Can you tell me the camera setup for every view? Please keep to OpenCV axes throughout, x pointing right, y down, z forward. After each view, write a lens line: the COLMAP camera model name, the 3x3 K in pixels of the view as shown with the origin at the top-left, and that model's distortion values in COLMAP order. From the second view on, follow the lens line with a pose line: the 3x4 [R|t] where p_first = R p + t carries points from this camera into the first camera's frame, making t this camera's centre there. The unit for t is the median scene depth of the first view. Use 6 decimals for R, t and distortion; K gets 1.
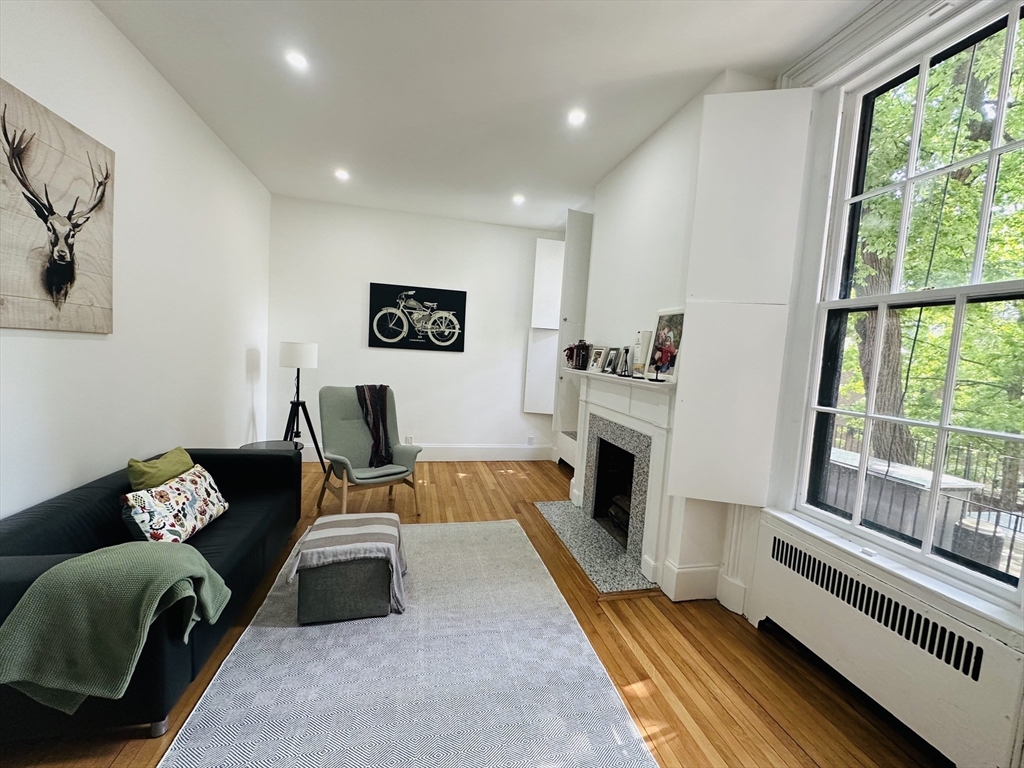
lens RADIAL K [[410.5, 0, 512.0], [0, 410.5, 384.0], [0, 0, 1]] dist [-0.001396, 0.000513]
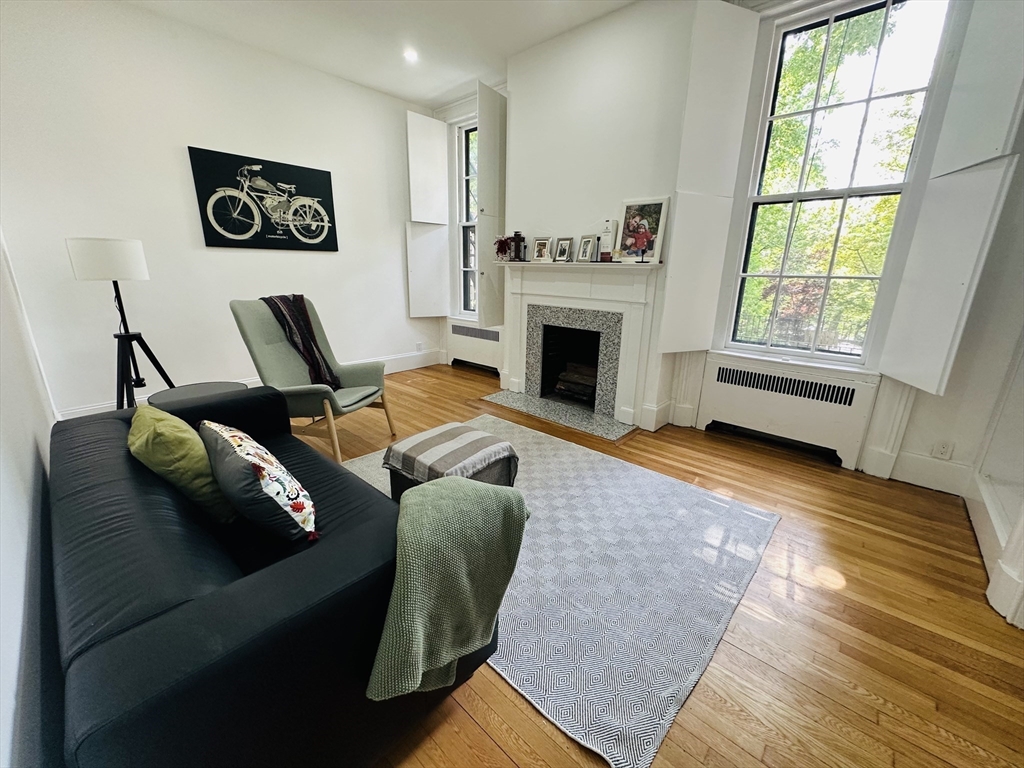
lens RADIAL K [[410.5, 0, 512.0], [0, 410.5, 384.0], [0, 0, 1]] dist [-0.001396, 0.000513]
pose [[0.823768, -0.197254, 0.531505, -0.449133], [0.076529, 0.967628, 0.240499, 0.011654], [-0.561739, -0.157439, 0.812196, 0.125104]]
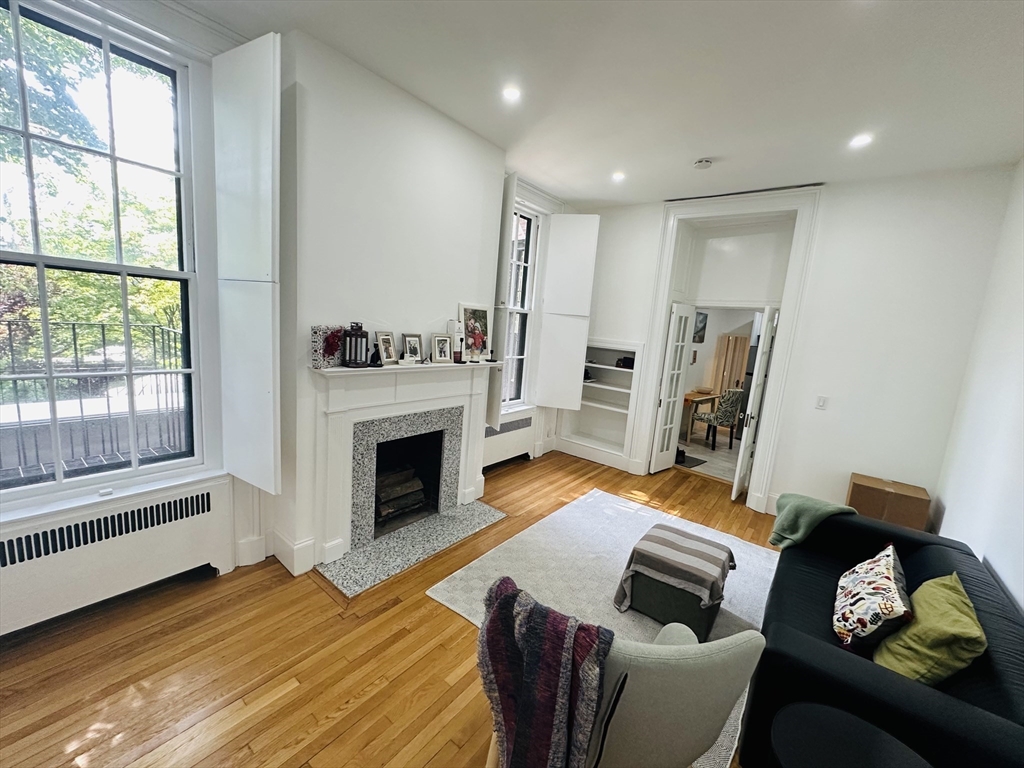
lens RADIAL K [[410.5, 0, 512.0], [0, 410.5, 384.0], [0, 0, 1]] dist [-0.001396, 0.000513]
pose [[-0.619095, -0.233000, 0.749955, -0.502652], [-0.059138, 0.966093, 0.251332, -0.191929], [-0.783087, 0.111248, -0.611882, 1.212060]]
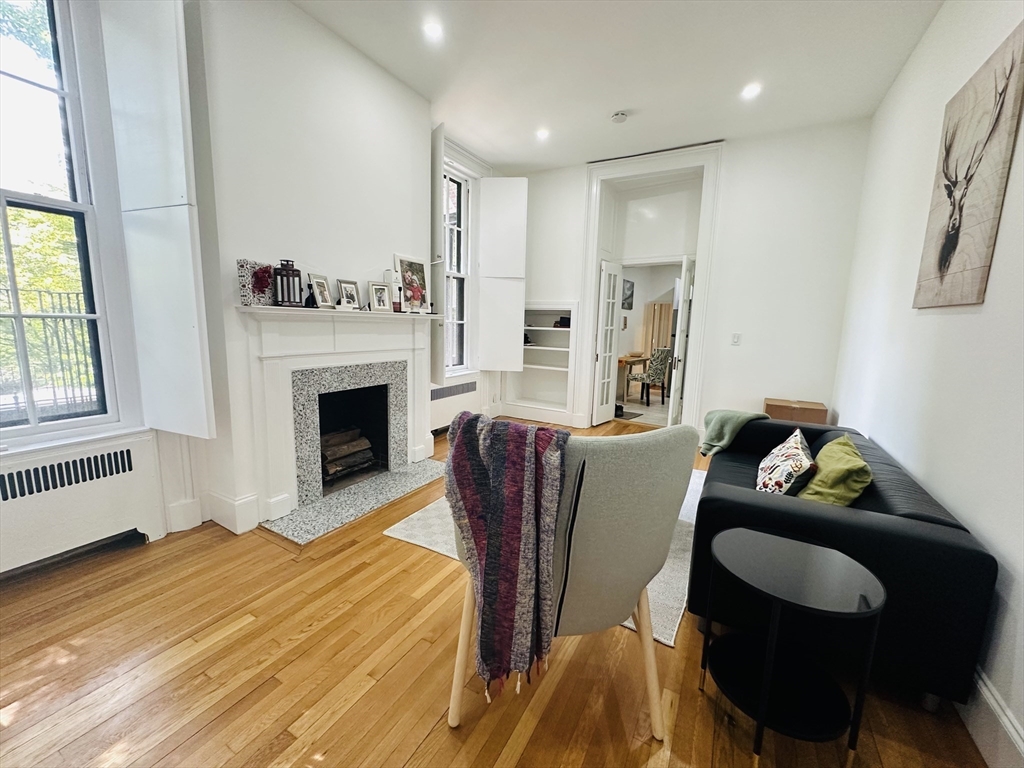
lens RADIAL K [[410.5, 0, 512.0], [0, 410.5, 384.0], [0, 0, 1]] dist [-0.001396, 0.000513]
pose [[-0.735503, -0.185217, 0.651713, -0.531294], [-0.022432, 0.968037, 0.249801, -0.088097], [-0.677150, 0.169110, -0.716149, 1.242639]]
